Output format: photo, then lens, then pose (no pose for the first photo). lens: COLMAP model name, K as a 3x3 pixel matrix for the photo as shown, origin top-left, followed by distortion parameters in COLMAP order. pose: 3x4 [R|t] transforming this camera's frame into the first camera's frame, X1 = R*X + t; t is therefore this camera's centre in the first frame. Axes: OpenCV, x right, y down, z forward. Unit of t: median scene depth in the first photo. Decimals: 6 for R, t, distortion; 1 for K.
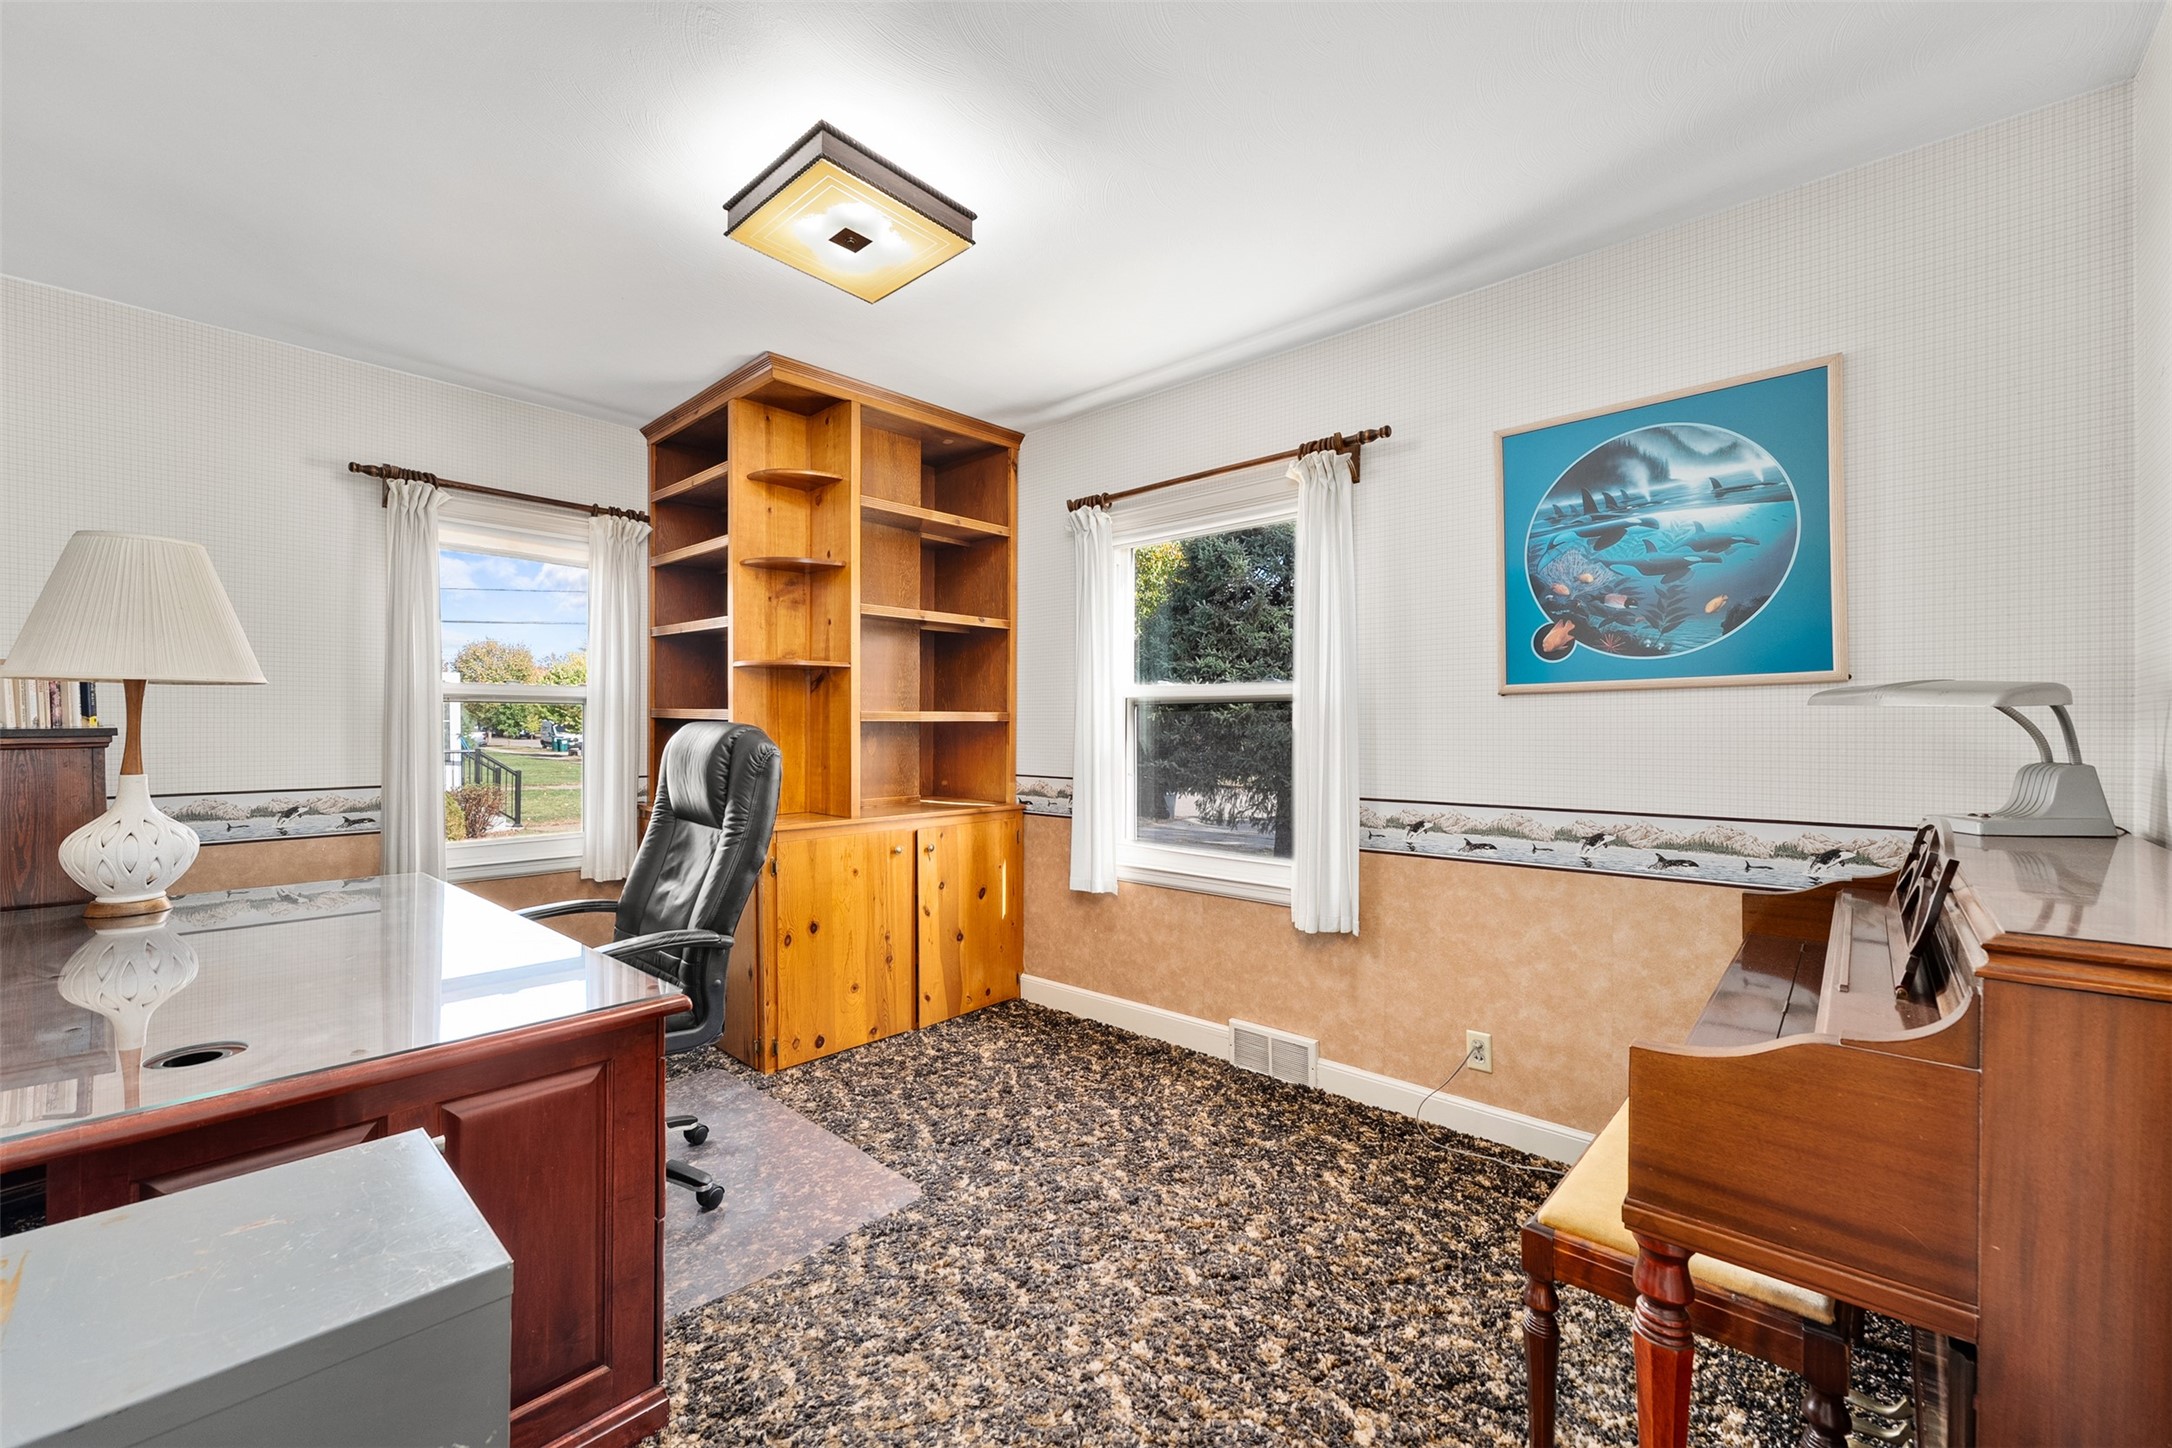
lens RADIAL K [[877.8, 0, 1073.3], [0, 877.8, 723.4], [0, 0, 1]] dist [0.002124, -0.000223]
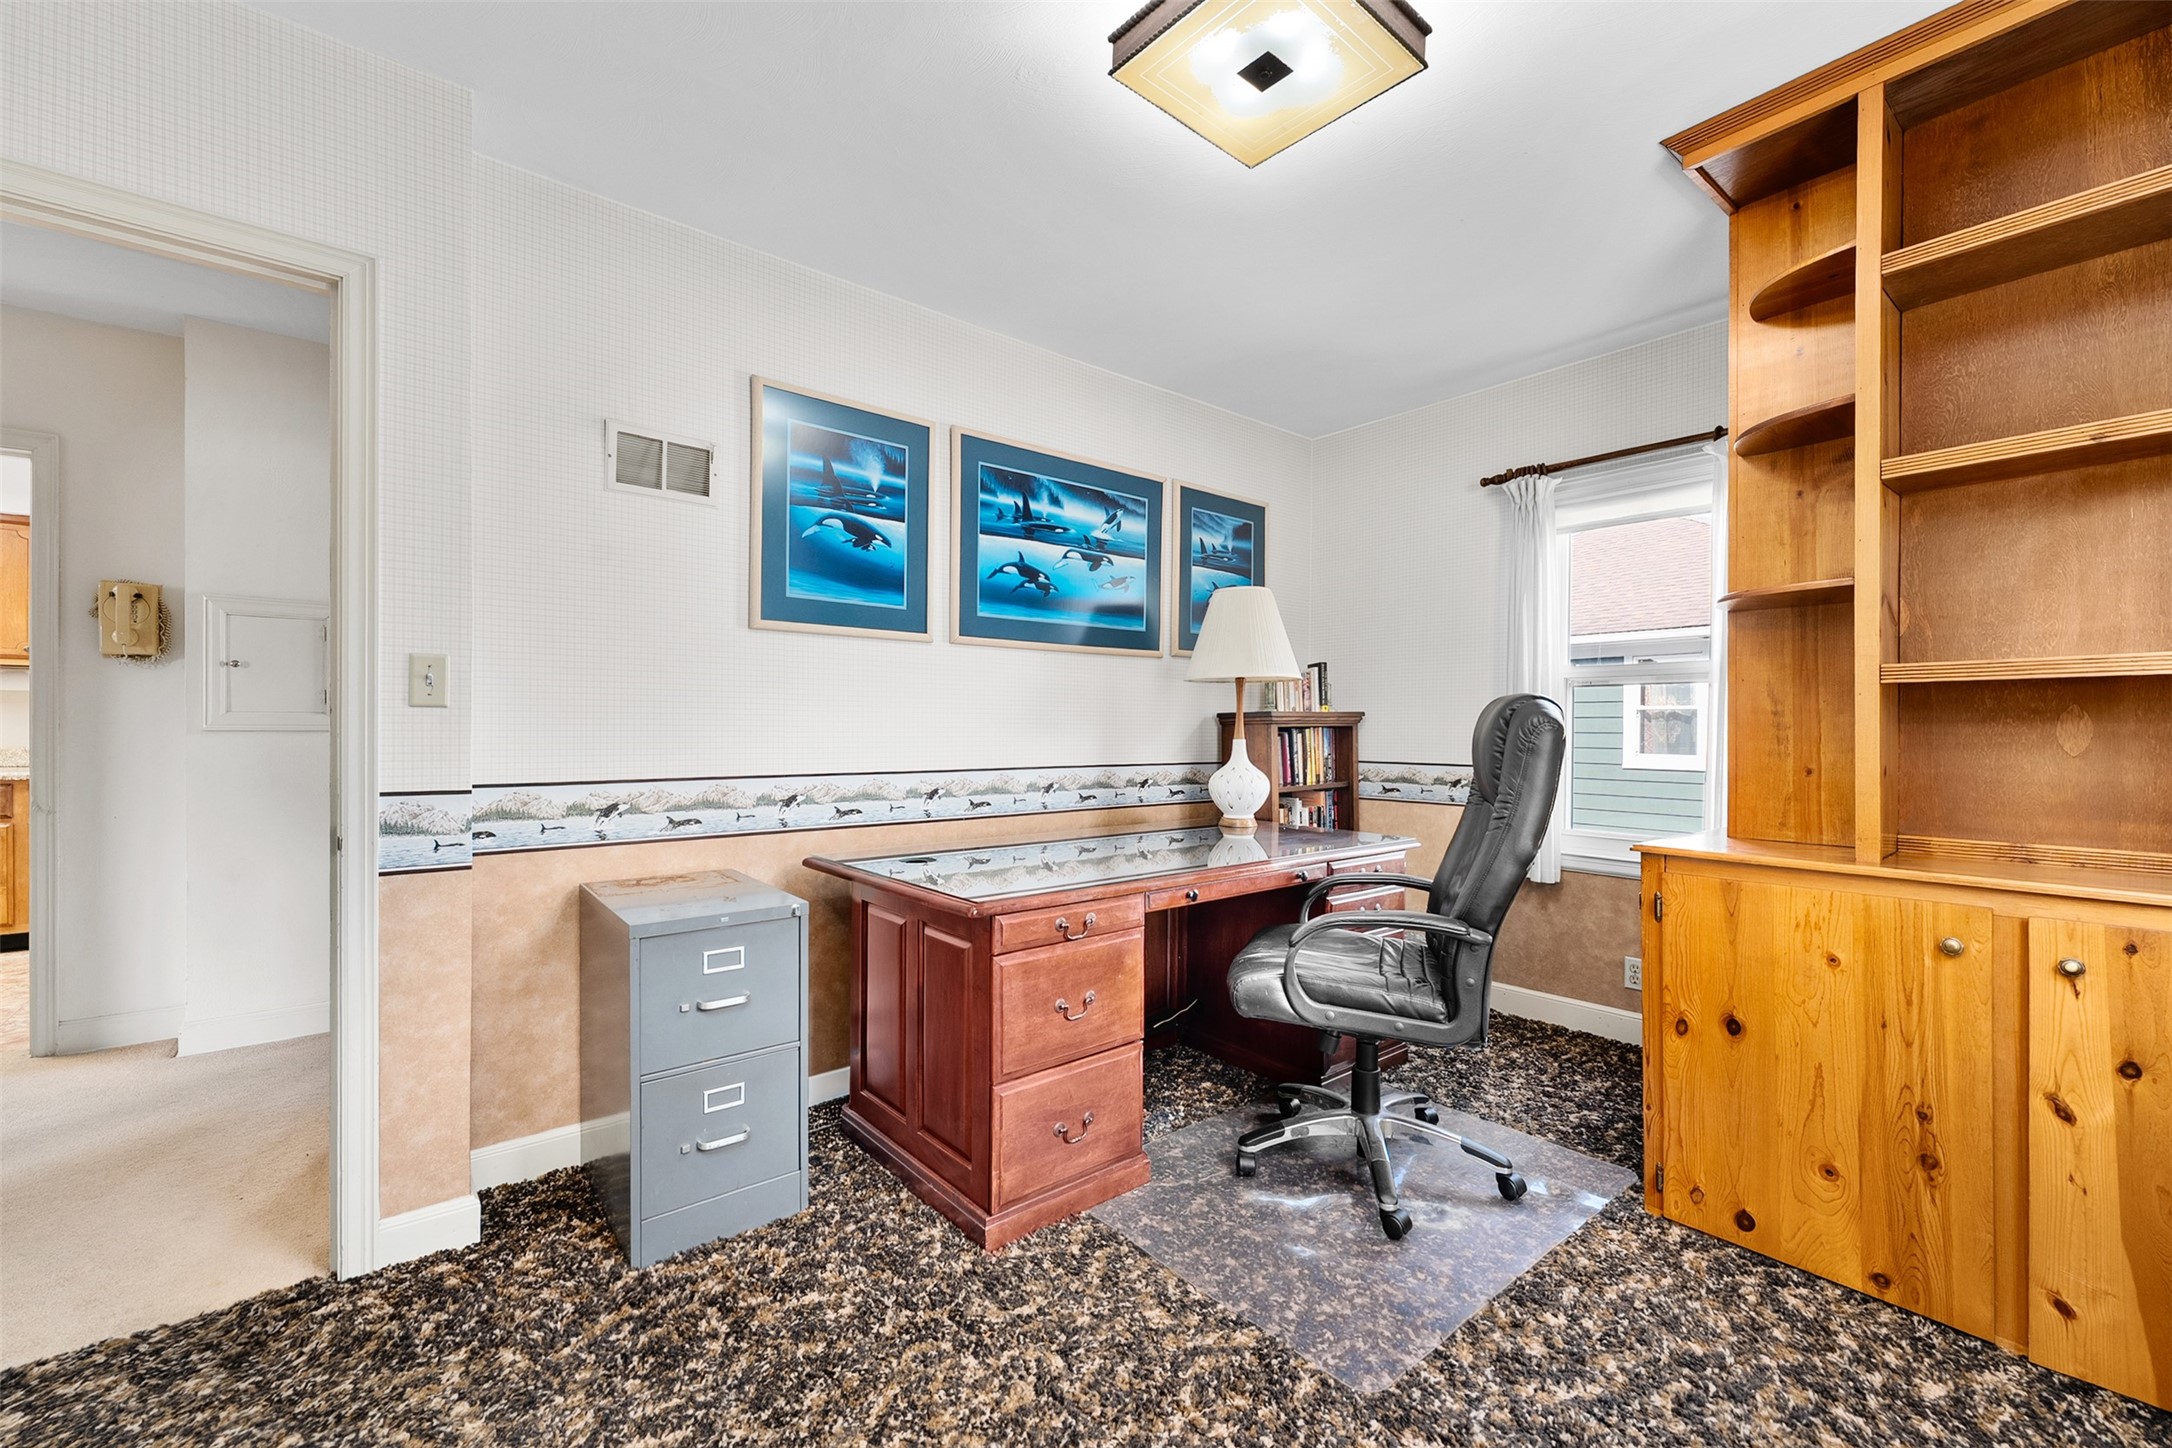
lens RADIAL K [[877.8, 0, 1072.9], [0, 877.8, 724.8], [0, 0, 1]] dist [0.002124, -0.000223]
pose [[-0.137695, -0.004511, -0.990464, 0.372922], [-0.000414, 0.999990, -0.004497, 0.026450], [0.990475, -0.000209, -0.137696, 0.631267]]
